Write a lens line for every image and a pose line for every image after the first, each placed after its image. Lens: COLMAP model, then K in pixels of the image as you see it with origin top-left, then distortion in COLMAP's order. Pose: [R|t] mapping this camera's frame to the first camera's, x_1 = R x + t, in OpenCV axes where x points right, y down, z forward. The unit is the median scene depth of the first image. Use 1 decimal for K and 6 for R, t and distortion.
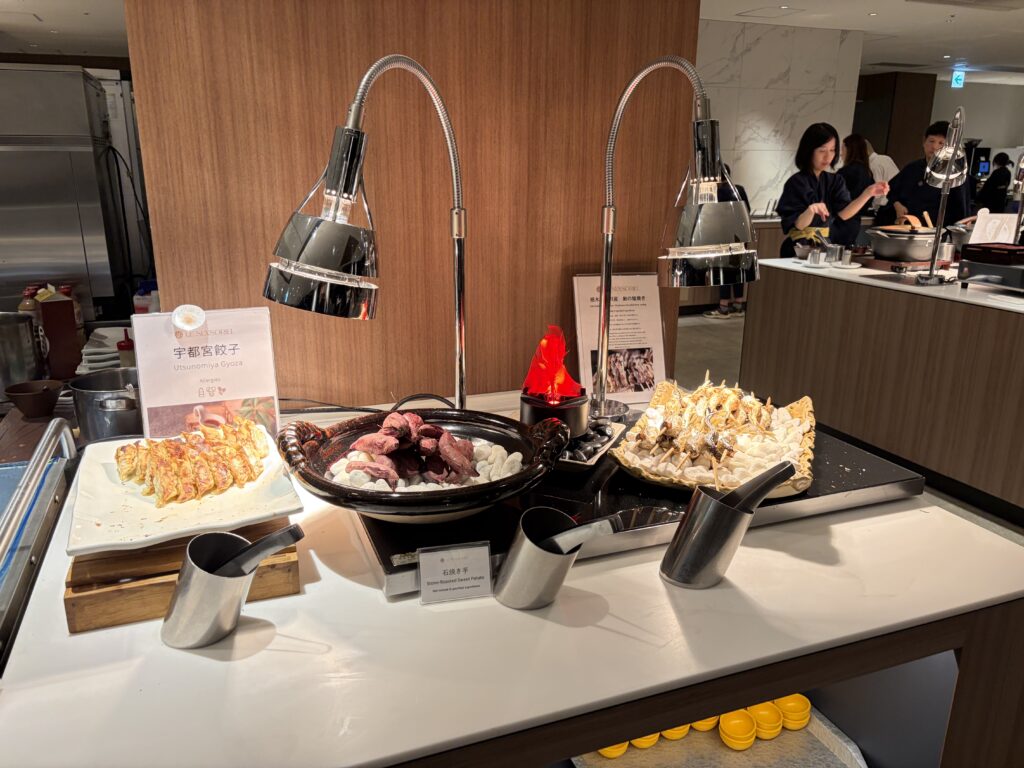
lens RADIAL K [[783.7, 0, 513.2], [0, 783.7, 391.9], [0, 0, 1]] dist [0.006783, -0.022604]
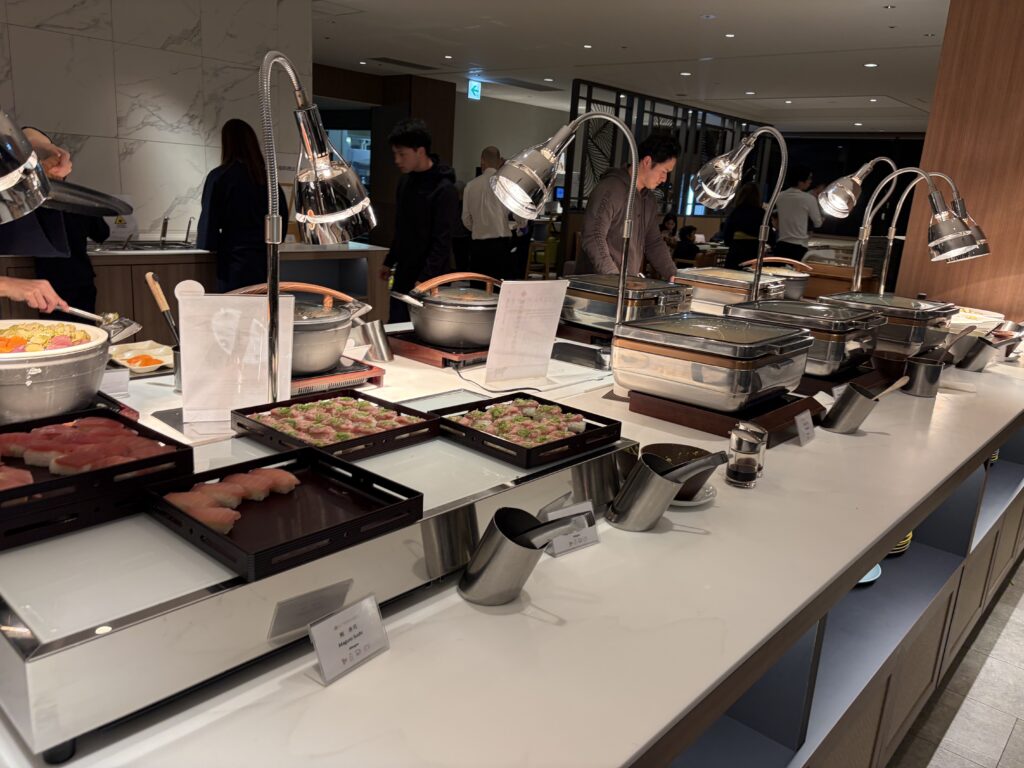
lens RADIAL K [[783.7, 0, 511.3], [0, 783.7, 382.1], [0, 0, 1]] dist [0.006783, -0.022604]
pose [[0.890136, -0.048769, 0.453078, 0.265280], [0.060217, 0.998126, -0.010868, -0.081551], [-0.451699, 0.036957, 0.891405, 0.285449]]
